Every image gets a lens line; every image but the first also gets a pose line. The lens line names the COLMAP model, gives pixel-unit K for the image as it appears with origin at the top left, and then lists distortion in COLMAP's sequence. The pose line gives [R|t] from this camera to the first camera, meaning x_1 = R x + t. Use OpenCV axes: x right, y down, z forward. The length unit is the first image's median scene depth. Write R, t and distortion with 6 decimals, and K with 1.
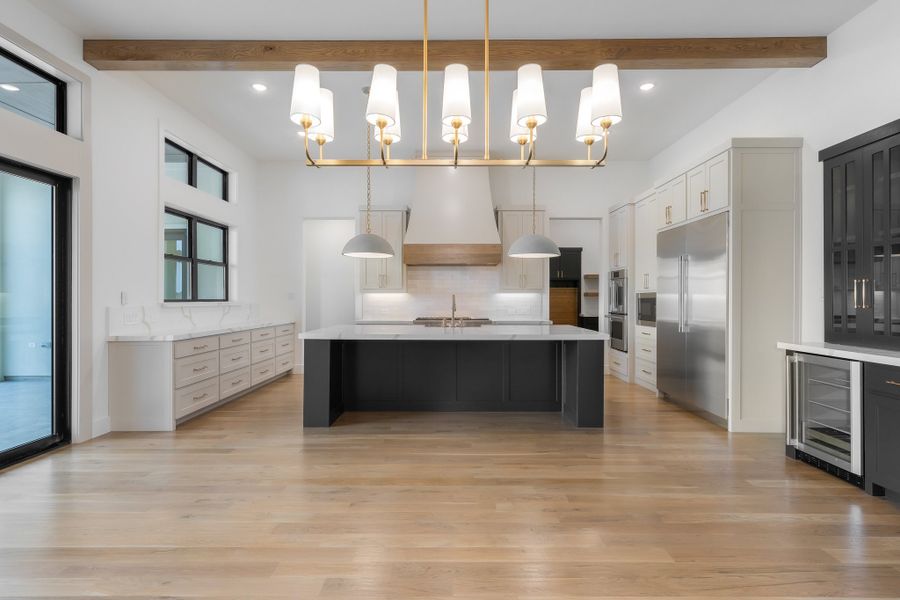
lens RADIAL K [[451.5, 0, 444.6], [0, 451.5, 300.8], [0, 0, 1]] dist [0.005018, 0.000594]
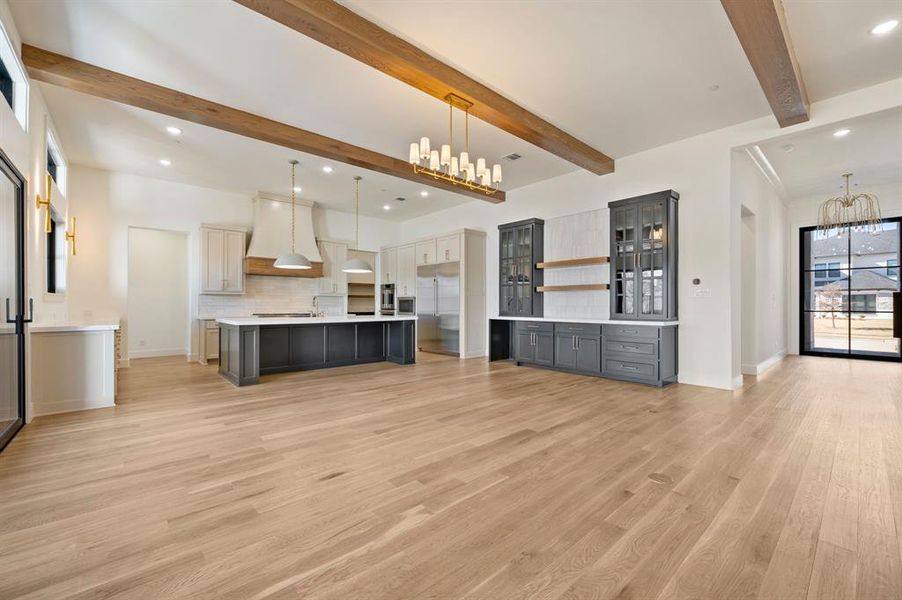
lens RADIAL K [[365.1, 0, 459.3], [0, 365.1, 297.3], [0, 0, 1]] dist [-0.000441, -0.000598]
pose [[0.727722, 0.015889, 0.685688, -0.541332], [0.002770, 0.999655, -0.026104, 0.028100], [-0.685867, 0.020896, 0.727427, -0.279025]]
